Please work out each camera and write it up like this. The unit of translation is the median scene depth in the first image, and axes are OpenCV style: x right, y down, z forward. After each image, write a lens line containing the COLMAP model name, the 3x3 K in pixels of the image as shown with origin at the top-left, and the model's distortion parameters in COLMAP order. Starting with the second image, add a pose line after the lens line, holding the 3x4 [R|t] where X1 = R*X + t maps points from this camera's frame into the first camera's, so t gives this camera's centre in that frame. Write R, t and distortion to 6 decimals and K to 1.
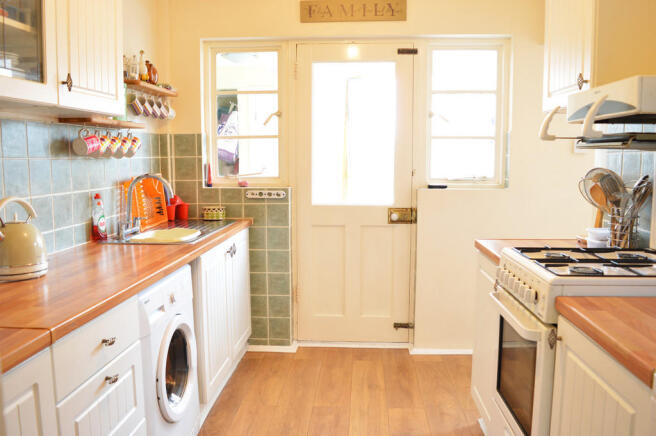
lens RADIAL K [[525.5, 0, 328.0], [0, 525.5, 218.0], [0, 0, 1]] dist [-0.084741, 0.003041]
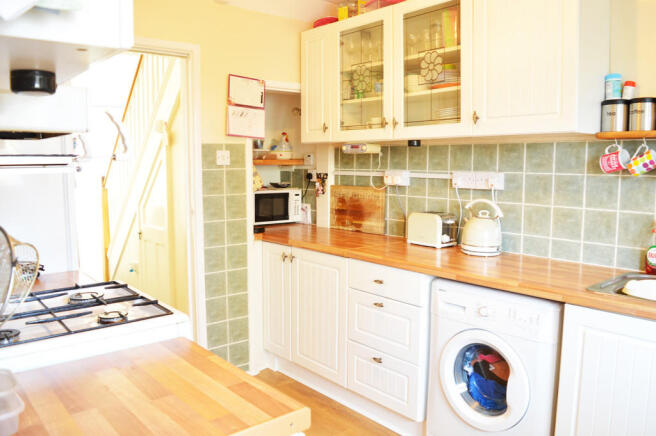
lens RADIAL K [[525.5, 0, 328.0], [0, 525.5, 218.0], [0, 0, 1]] dist [-0.084741, 0.003041]
pose [[-0.720509, 0.076535, -0.689209, 0.545166], [-0.076440, 0.979068, 0.188634, -0.174288], [0.689219, 0.188595, -0.699577, 1.284540]]
